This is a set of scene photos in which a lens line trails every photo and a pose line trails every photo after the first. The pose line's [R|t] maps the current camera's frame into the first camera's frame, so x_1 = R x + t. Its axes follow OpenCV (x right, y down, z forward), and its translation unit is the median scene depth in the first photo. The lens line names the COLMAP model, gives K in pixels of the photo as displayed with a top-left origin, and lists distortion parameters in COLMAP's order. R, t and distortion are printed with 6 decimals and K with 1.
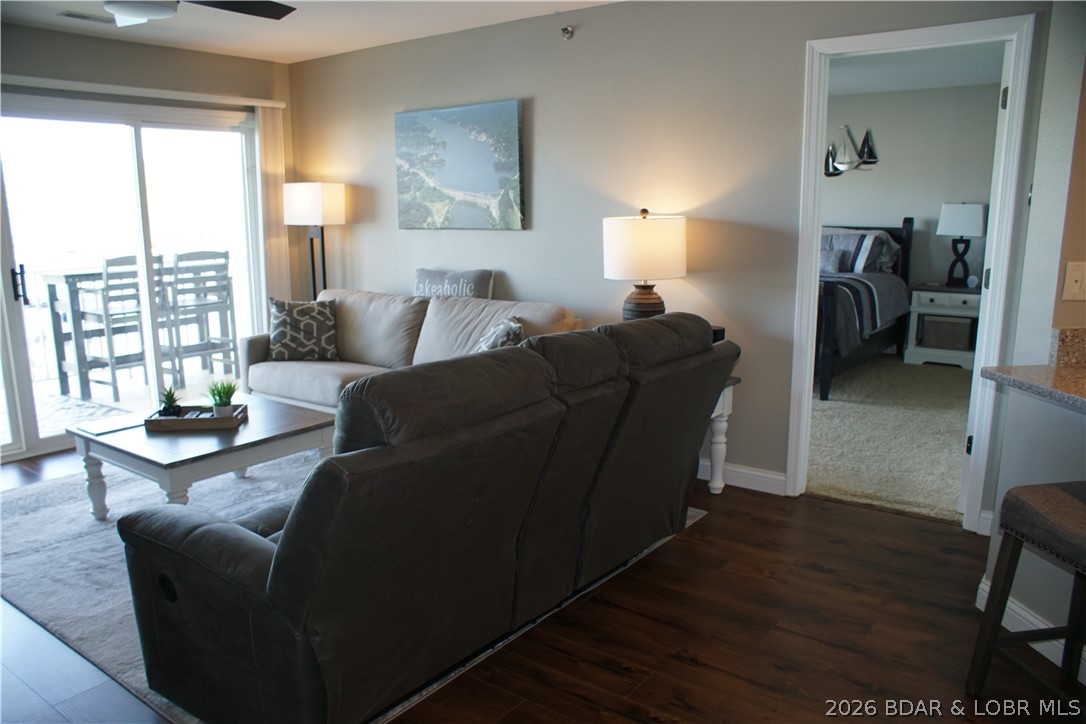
lens RADIAL K [[833.7, 0, 521.1], [0, 833.7, 384.1], [0, 0, 1]] dist [-0.164046, 0.140986]
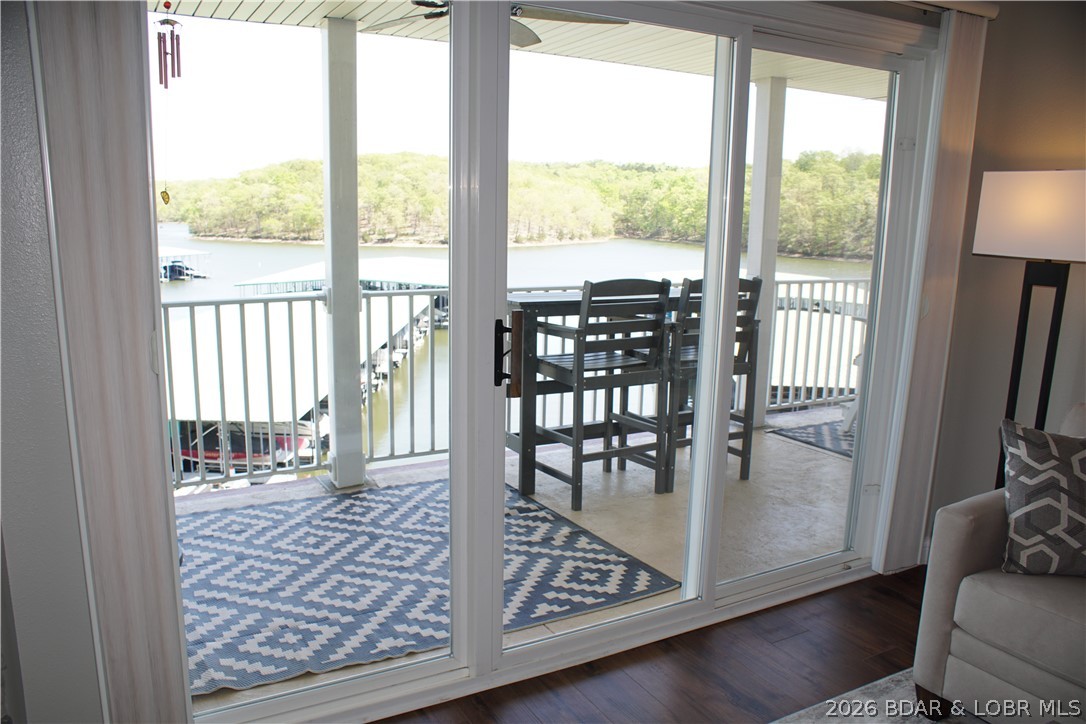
lens RADIAL K [[833.7, 0, 521.1], [0, 833.7, 384.1], [0, 0, 1]] dist [-0.164046, 0.140986]
pose [[0.914527, 0.109797, -0.389339, -0.351504], [-0.112743, 0.993506, 0.015351, -0.093899], [0.388496, 0.029856, 0.920967, 0.455190]]
